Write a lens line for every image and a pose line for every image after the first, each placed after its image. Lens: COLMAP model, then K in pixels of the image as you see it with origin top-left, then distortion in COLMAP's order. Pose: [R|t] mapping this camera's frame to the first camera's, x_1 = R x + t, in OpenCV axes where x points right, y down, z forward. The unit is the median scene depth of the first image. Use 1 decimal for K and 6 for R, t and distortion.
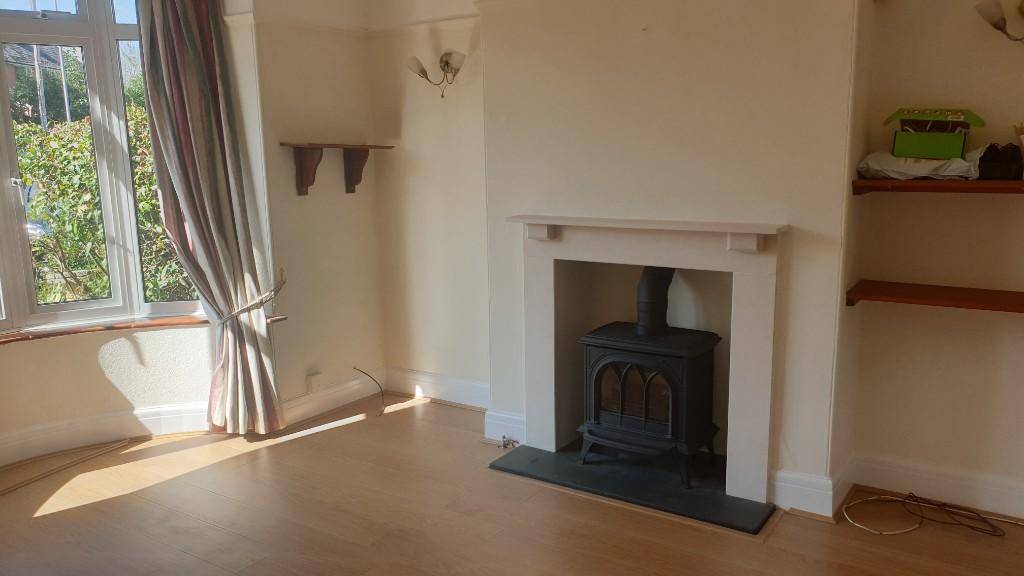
lens RADIAL K [[797.0, 0, 512.3], [0, 797.0, 295.6], [0, 0, 1]] dist [0.045246, -0.039815]
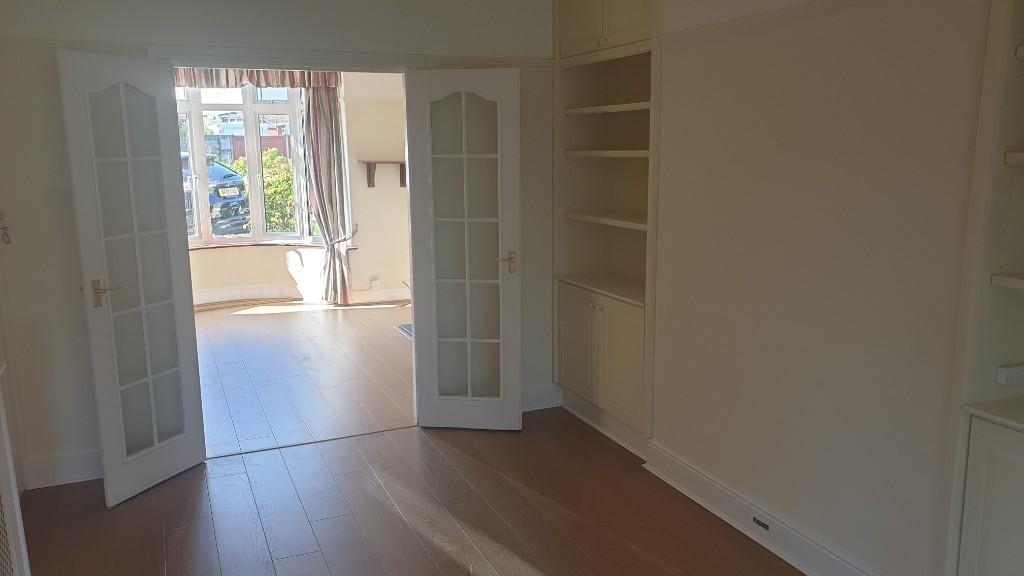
lens RADIAL K [[797.0, 0, 527.8], [0, 797.0, 306.8], [0, 0, 1]] dist [0.045246, -0.039815]
pose [[0.841268, 0.119702, -0.527199, 1.167588], [-0.103777, 0.992800, 0.059818, 0.009422], [0.530564, 0.004389, 0.847634, -0.471734]]
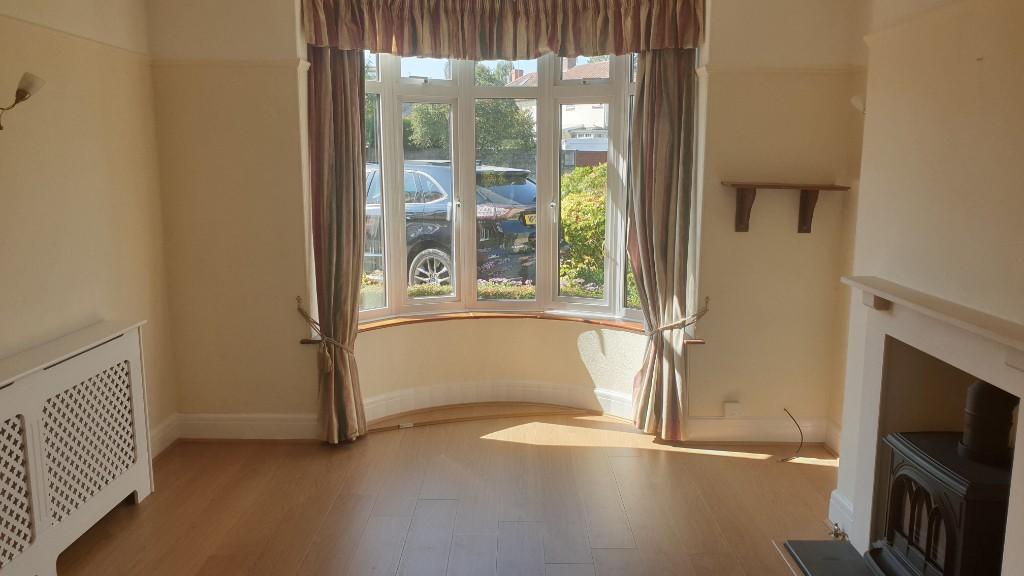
lens RADIAL K [[797.0, 0, 515.9], [0, 797.0, 300.6], [0, 0, 1]] dist [0.045246, -0.039815]
pose [[0.543531, 0.160851, -0.823833, 0.471360], [-0.163002, 0.983010, 0.084388, -0.079455], [0.823410, 0.088419, 0.560515, 0.182243]]
